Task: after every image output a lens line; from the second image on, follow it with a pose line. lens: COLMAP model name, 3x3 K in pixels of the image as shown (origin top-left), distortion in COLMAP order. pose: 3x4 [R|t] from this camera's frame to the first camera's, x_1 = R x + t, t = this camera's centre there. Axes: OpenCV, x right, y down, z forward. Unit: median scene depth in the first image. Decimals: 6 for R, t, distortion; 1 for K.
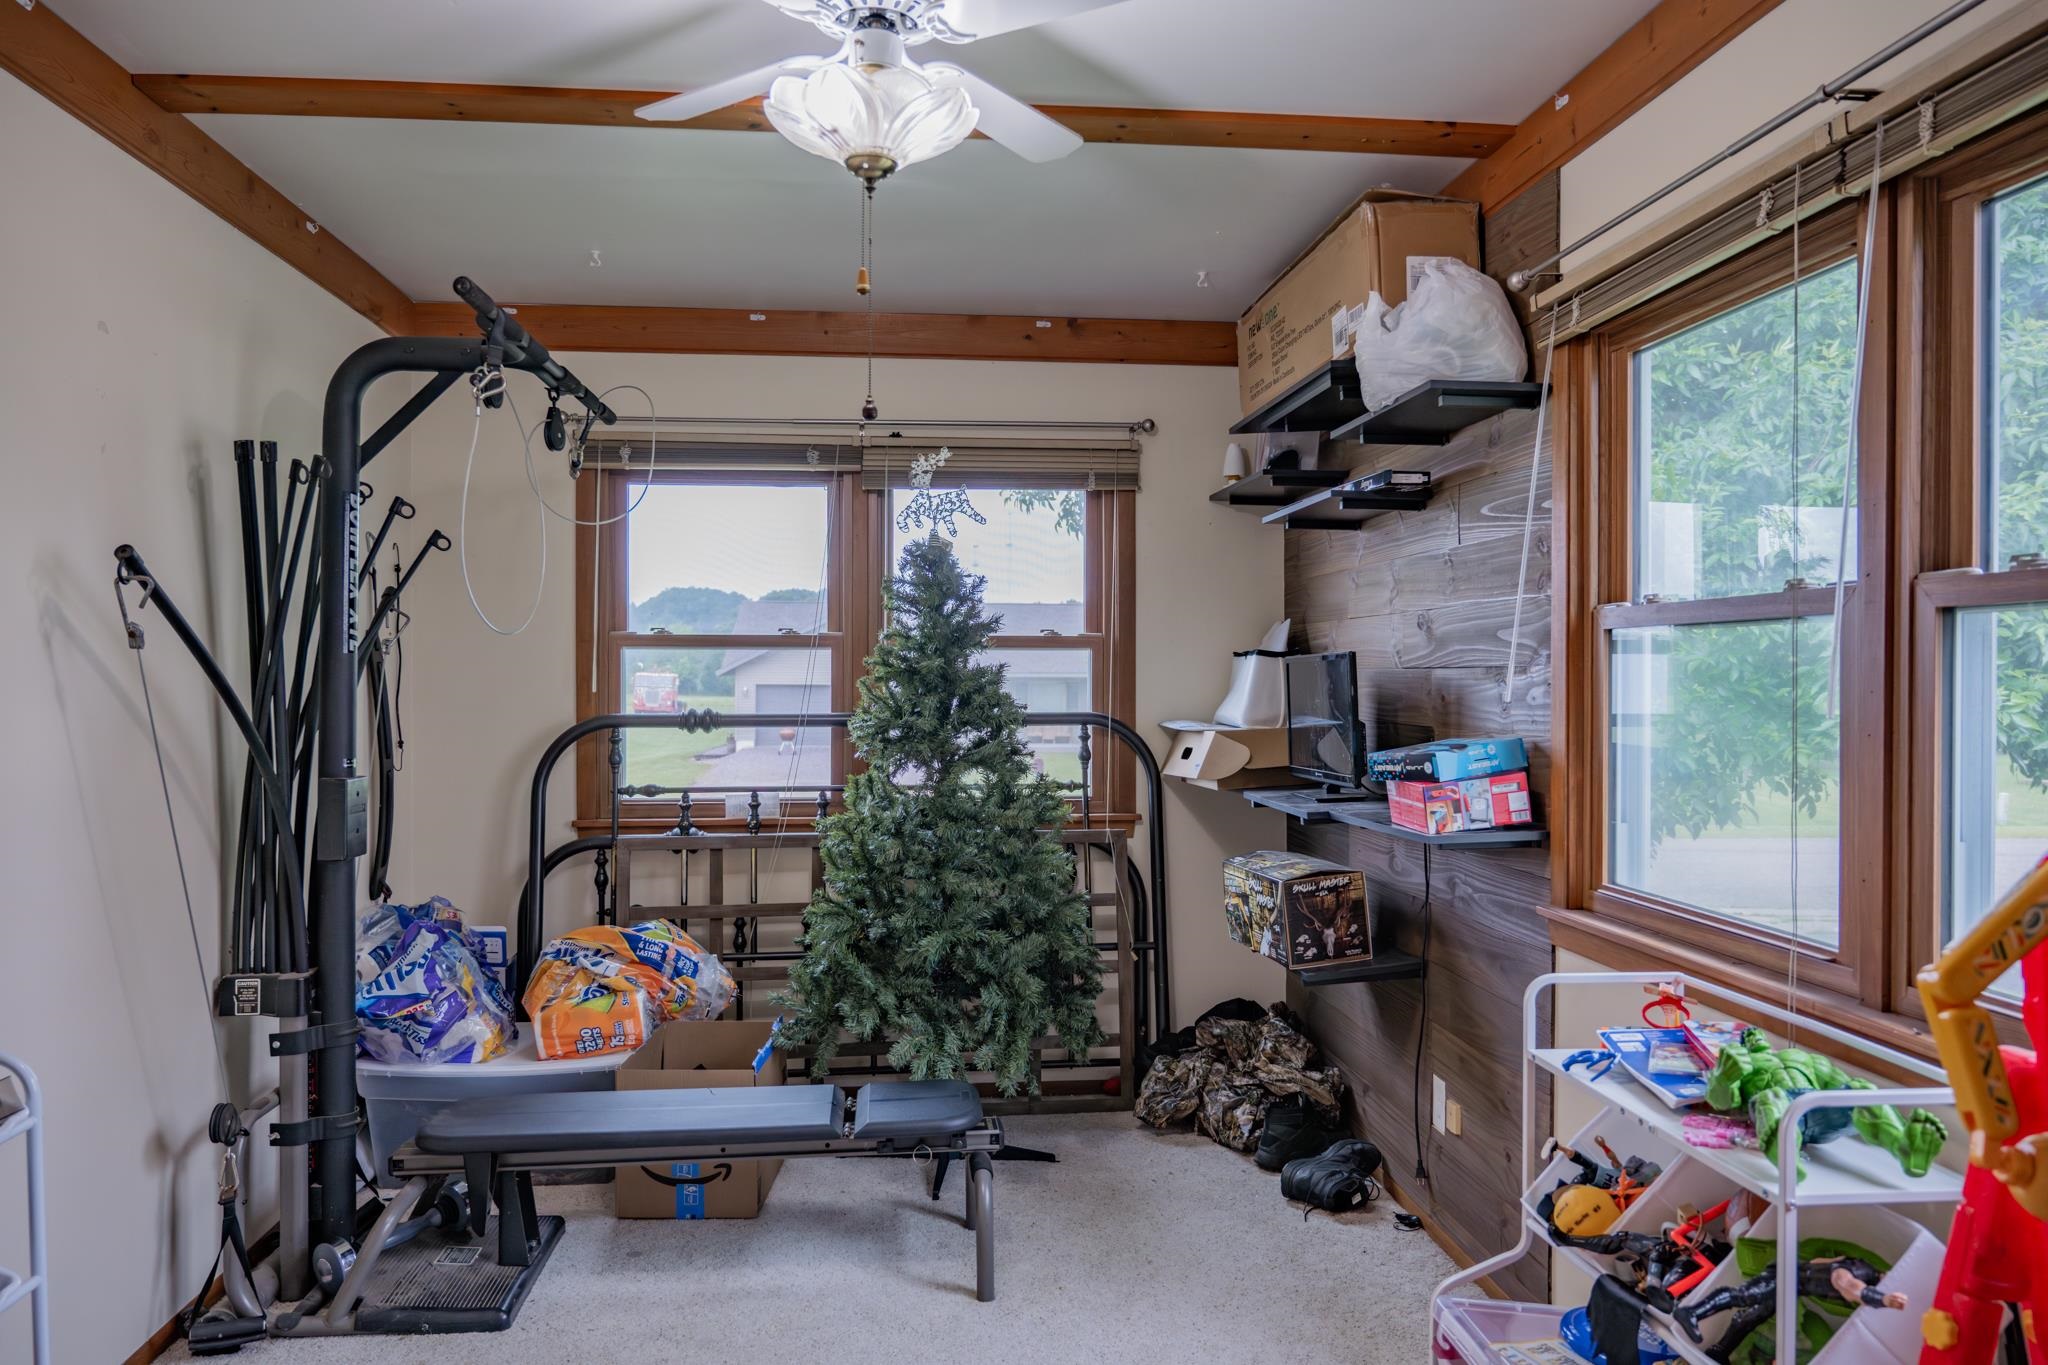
lens RADIAL K [[1405.1, 0, 992.5], [0, 1405.1, 674.2], [0, 0, 1]] dist [-0.007463, 0.000965]
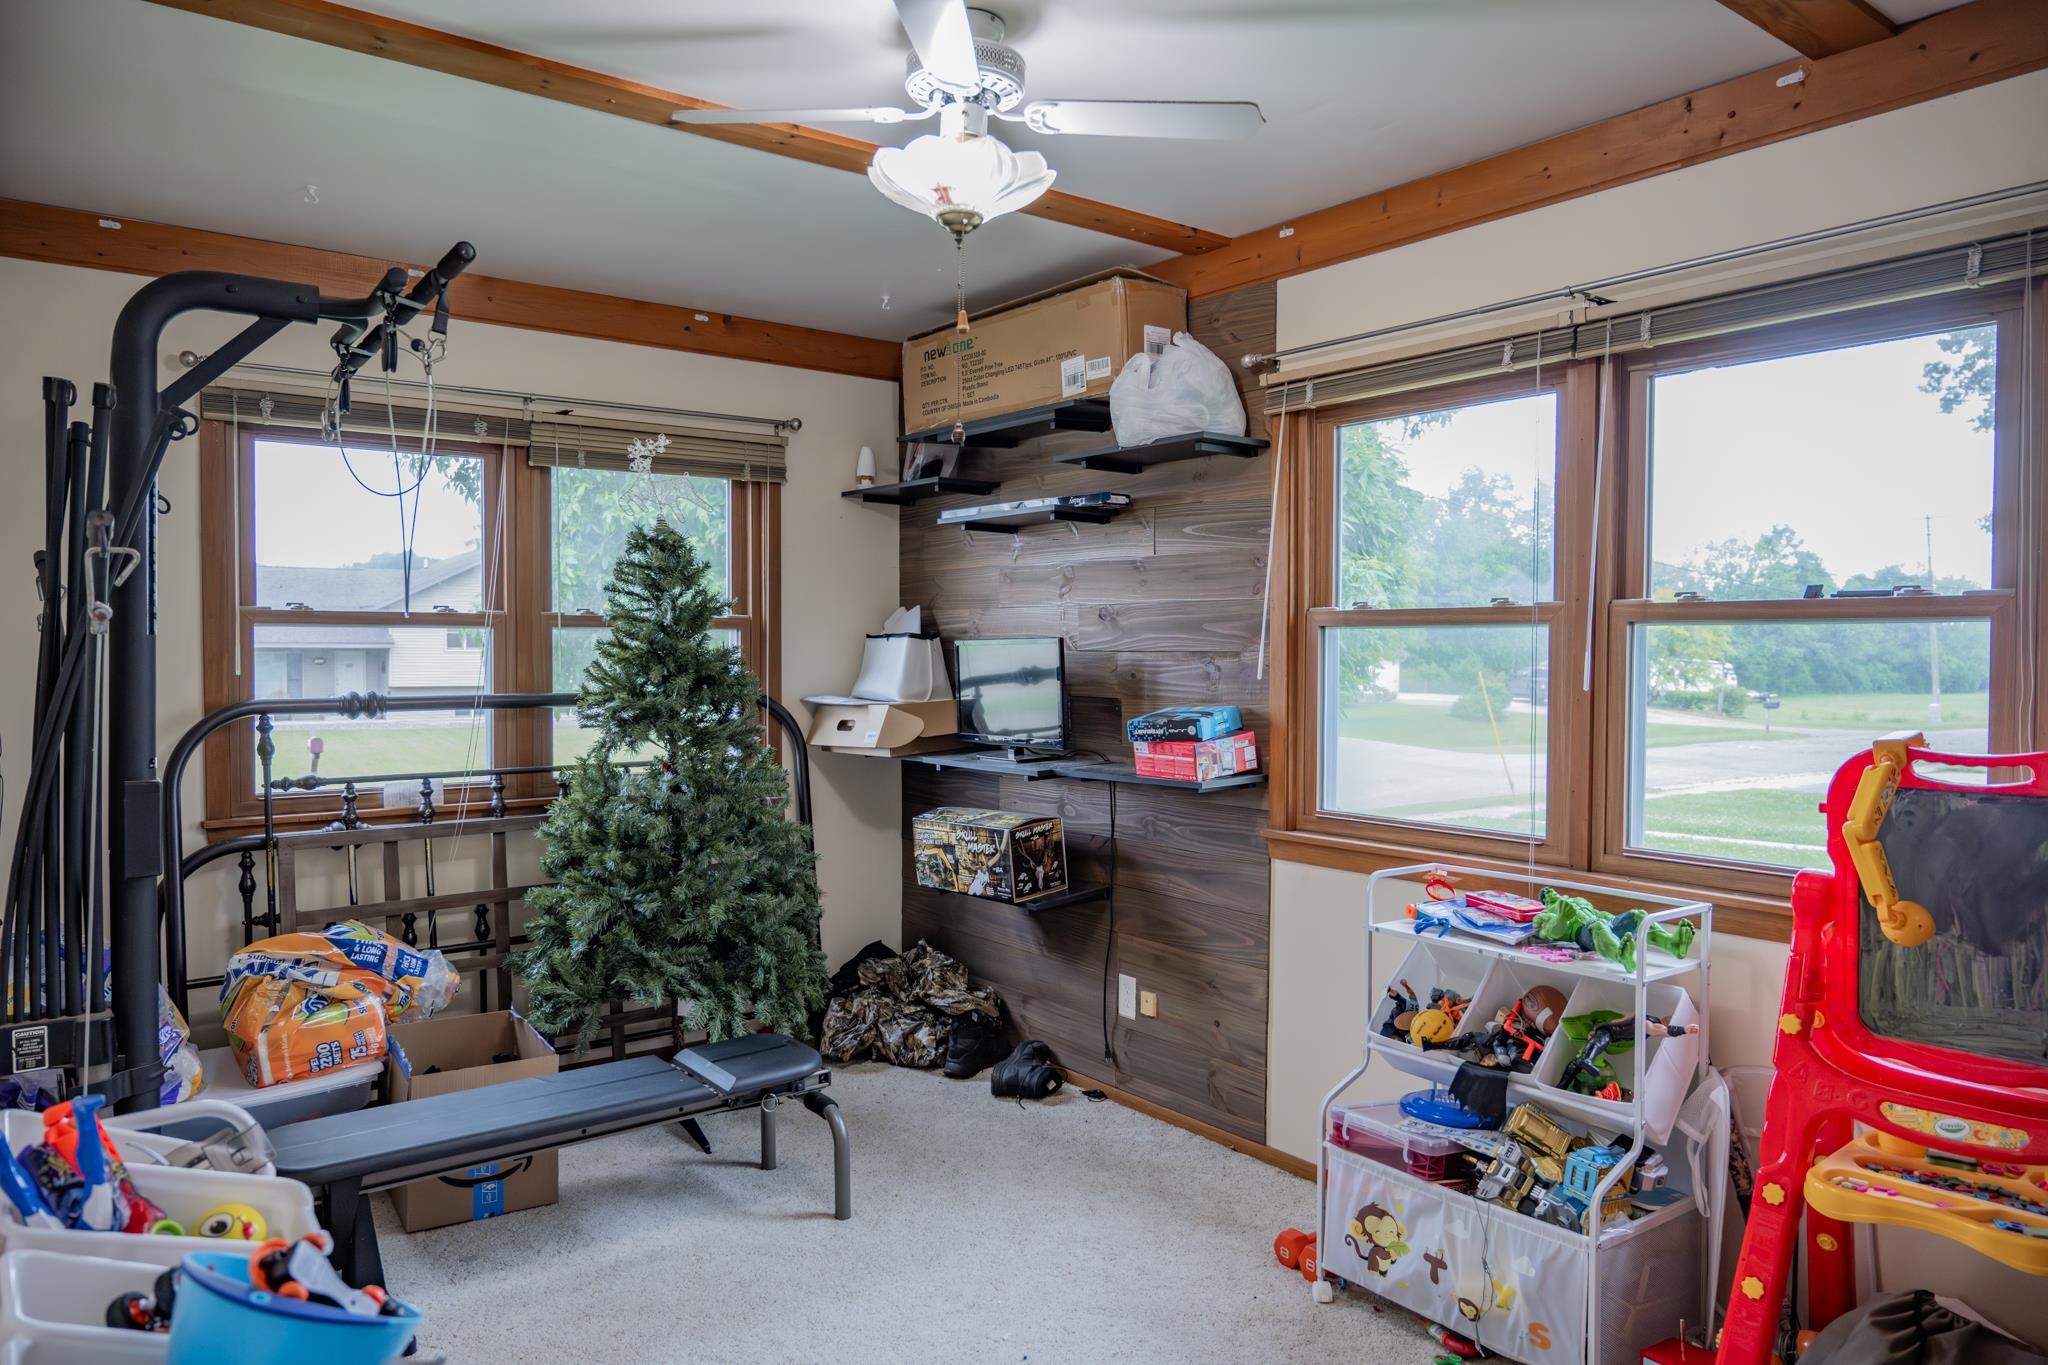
lens RADIAL K [[1372.7, 0, 1020.9], [0, 1372.7, 676.3], [0, 0, 1]] dist [-0.008594, 0.005911]
pose [[0.849059, -0.008916, 0.528222, -0.361109], [-0.003229, 0.999751, 0.022064, -0.007834], [-0.528288, -0.020439, 0.848820, 0.006633]]
